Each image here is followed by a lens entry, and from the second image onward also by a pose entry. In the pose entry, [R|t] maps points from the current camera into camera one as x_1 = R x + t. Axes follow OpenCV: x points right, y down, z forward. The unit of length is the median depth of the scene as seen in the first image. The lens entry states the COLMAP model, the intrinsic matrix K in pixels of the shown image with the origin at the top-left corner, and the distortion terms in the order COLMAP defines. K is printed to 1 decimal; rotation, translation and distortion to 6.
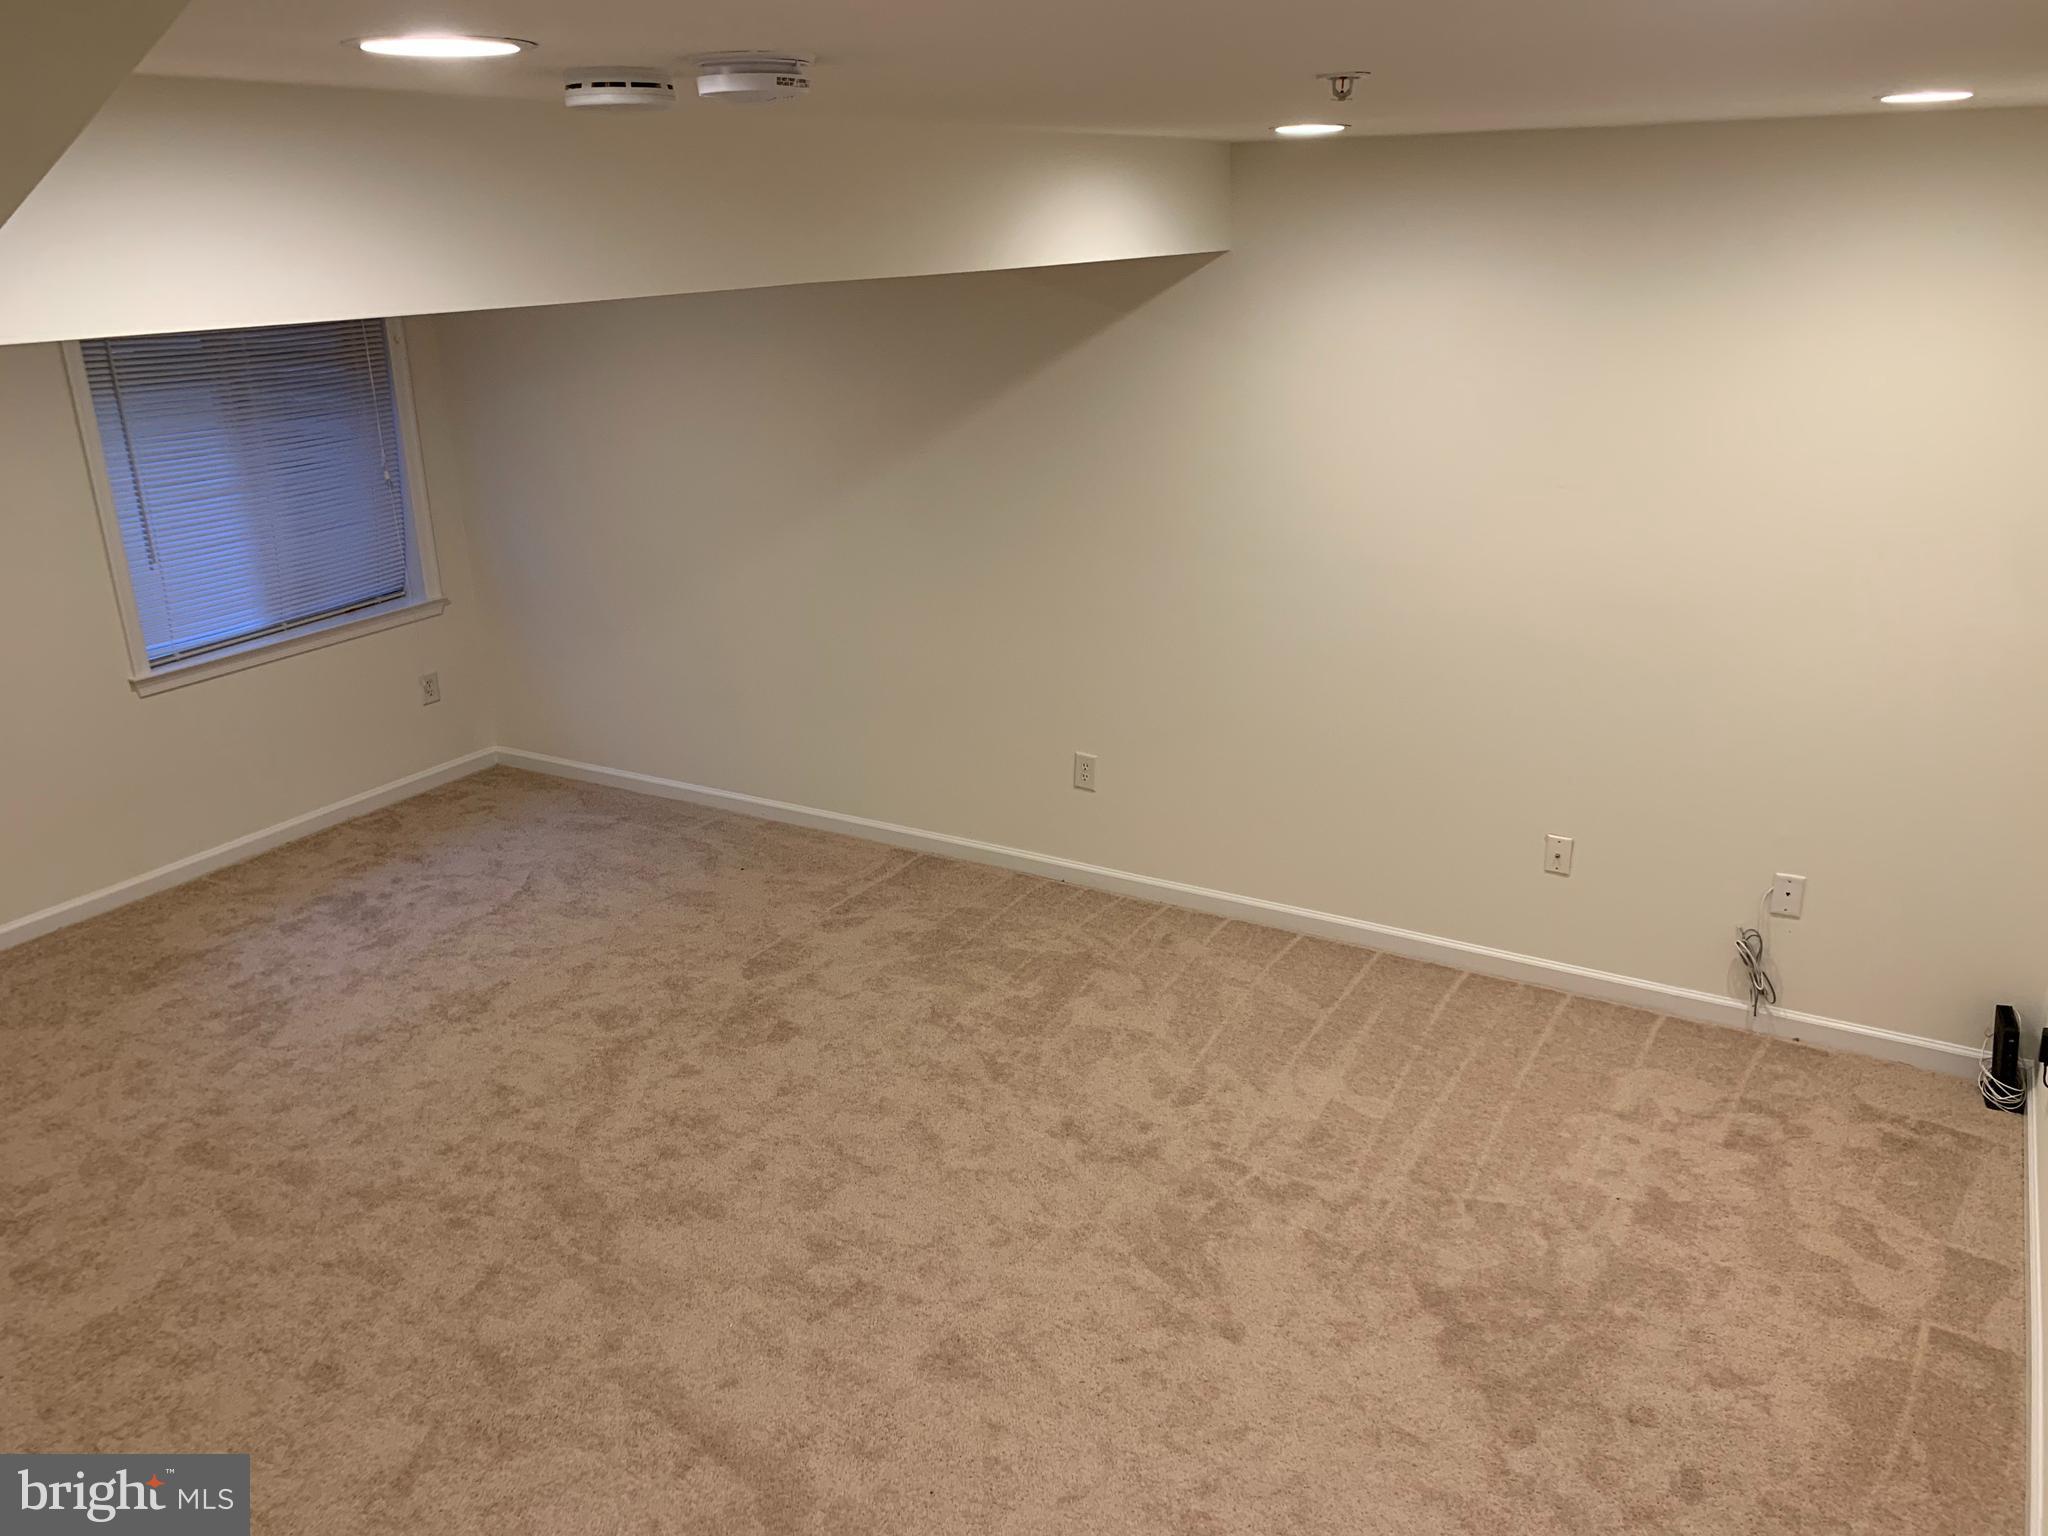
lens RADIAL K [[1563.9, 0, 1024.0], [0, 1563.9, 768.0], [0, 0, 1]] dist [0.001401, -0.008497]
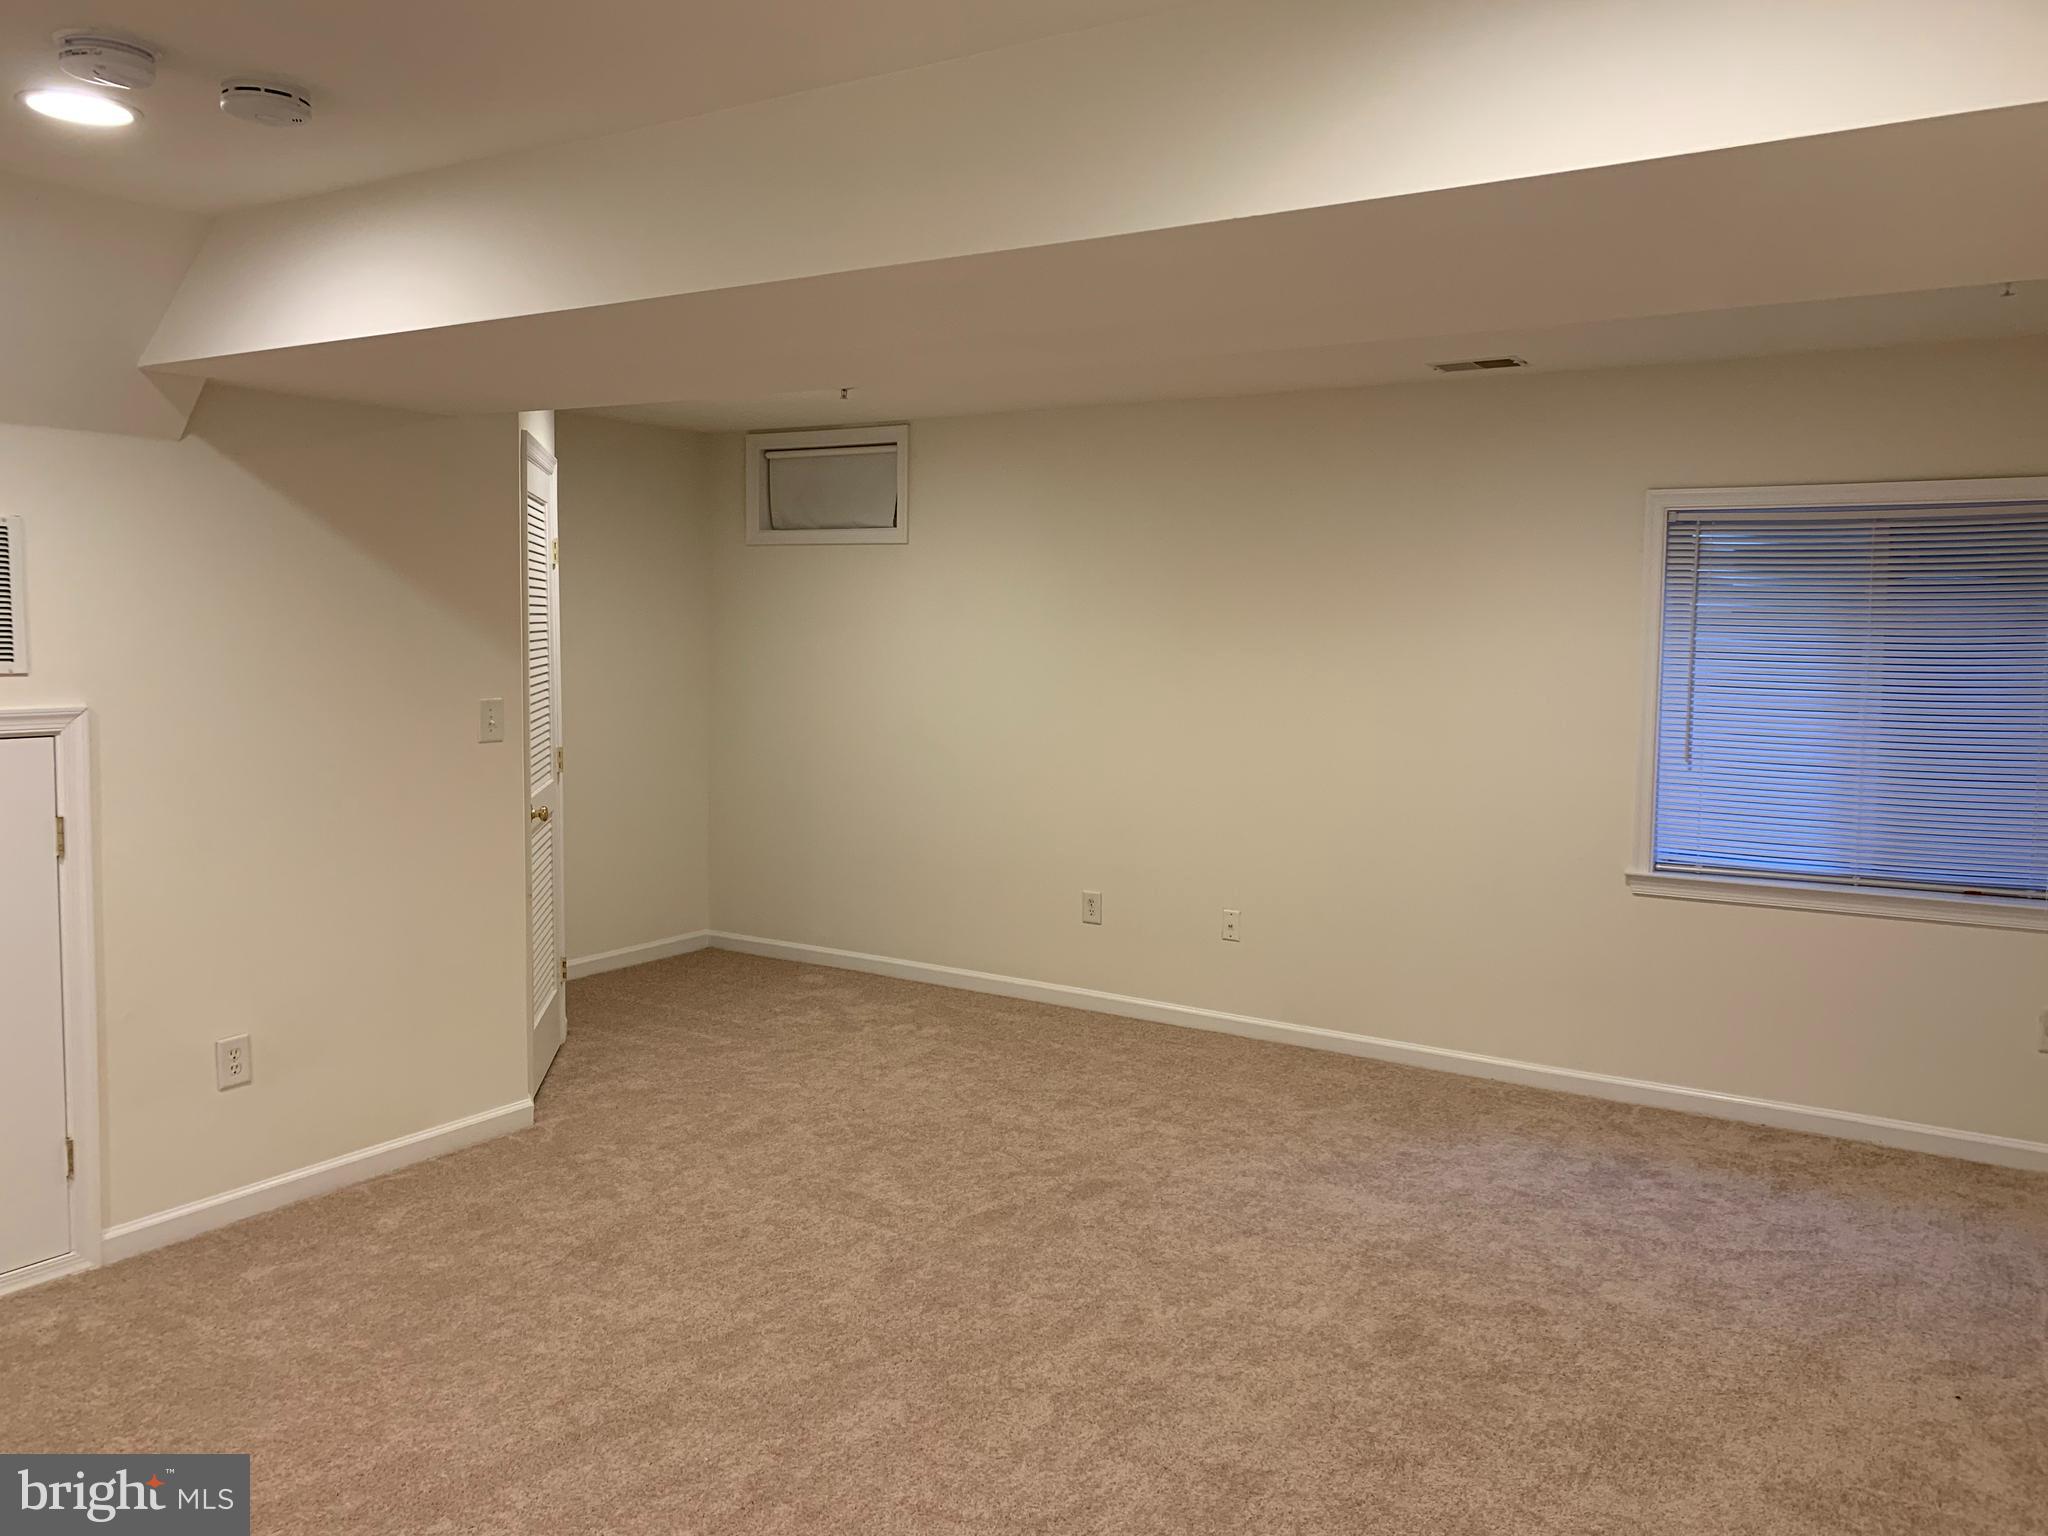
lens RADIAL K [[1563.9, 0, 1024.0], [0, 1563.9, 768.0], [0, 0, 1]] dist [0.001401, -0.008497]
pose [[-0.032874, 0.113059, -0.993044, 0.377712], [-0.347758, 0.930203, 0.117416, -0.098336], [0.937008, 0.349199, 0.008738, 0.617979]]
